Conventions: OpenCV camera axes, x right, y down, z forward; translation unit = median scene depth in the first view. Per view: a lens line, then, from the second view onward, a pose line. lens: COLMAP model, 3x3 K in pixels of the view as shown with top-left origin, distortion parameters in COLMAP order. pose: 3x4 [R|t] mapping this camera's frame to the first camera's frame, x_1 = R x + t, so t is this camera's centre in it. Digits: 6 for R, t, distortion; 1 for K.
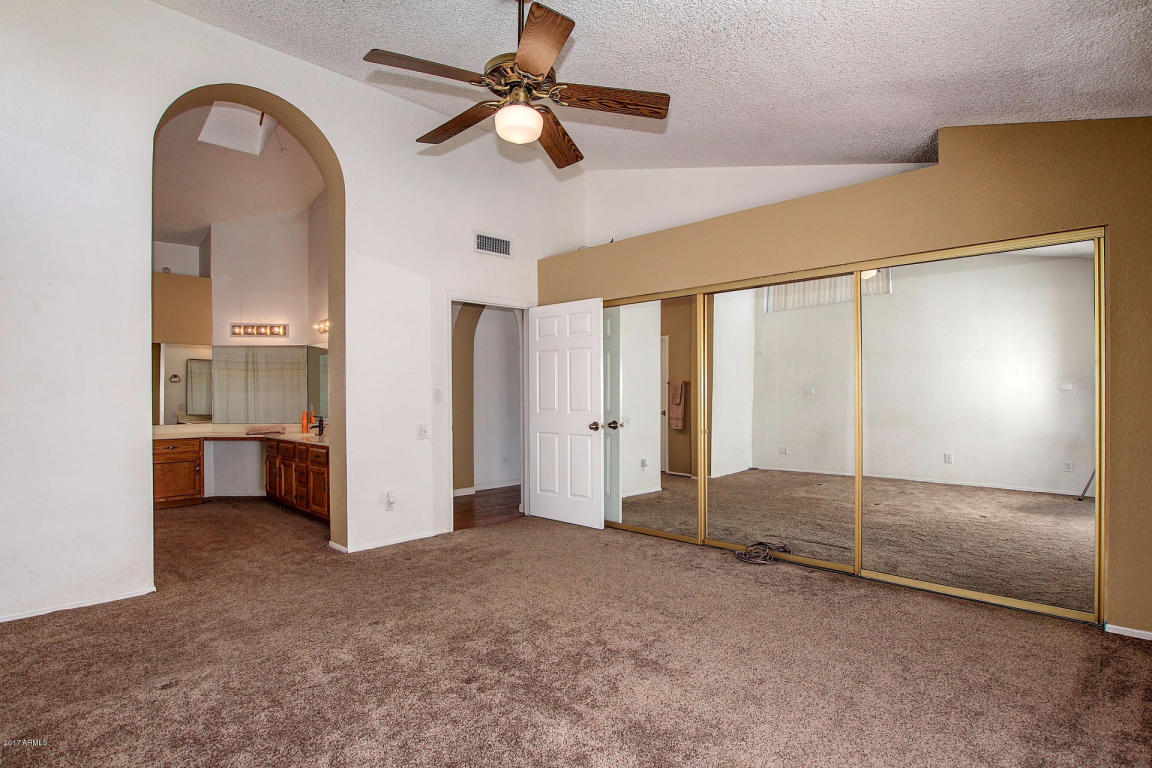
lens RADIAL K [[542.8, 0, 570.6], [0, 542.8, 391.7], [0, 0, 1]] dist [-0.029027, 0.000561]
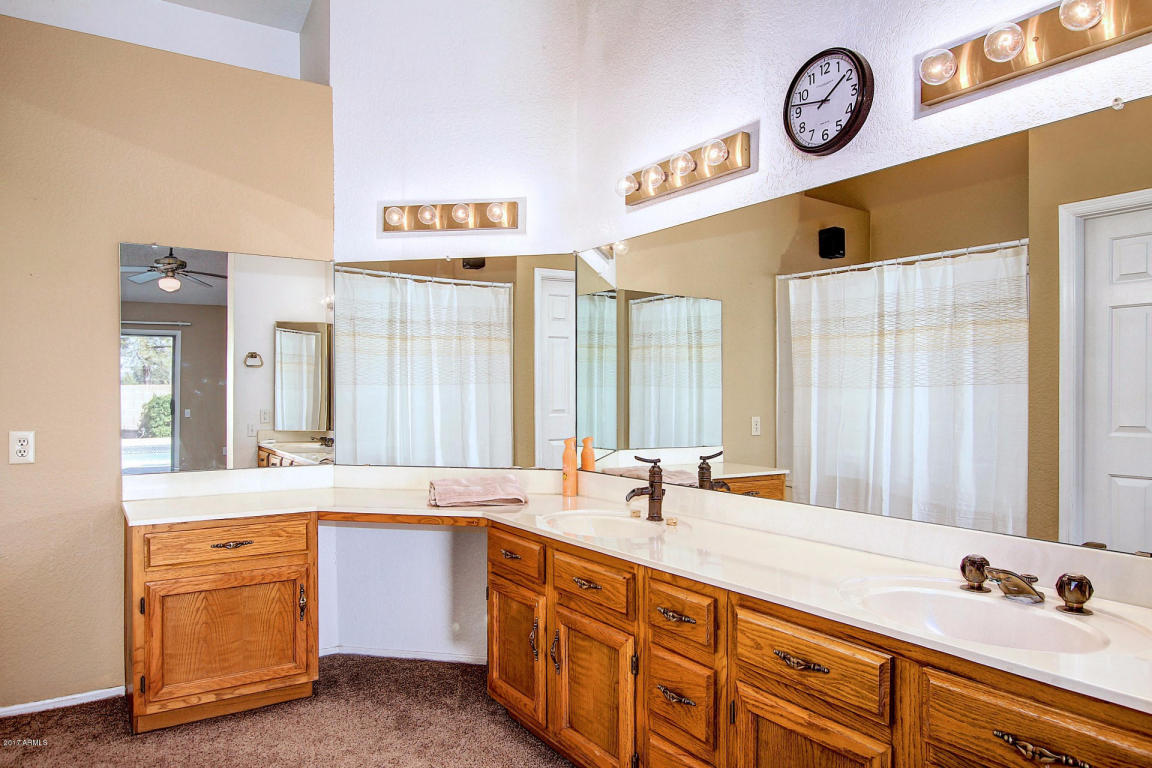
lens RADIAL K [[746.8, 0, 576.0], [0, 746.8, 384.0], [0, 0, 1]] dist [0.002329, 0.001254]
pose [[0.971825, -0.004330, -0.235666, -0.378179], [0.003519, 0.999986, -0.003862, 0.003401], [0.235679, 0.002924, 0.971827, 0.526419]]
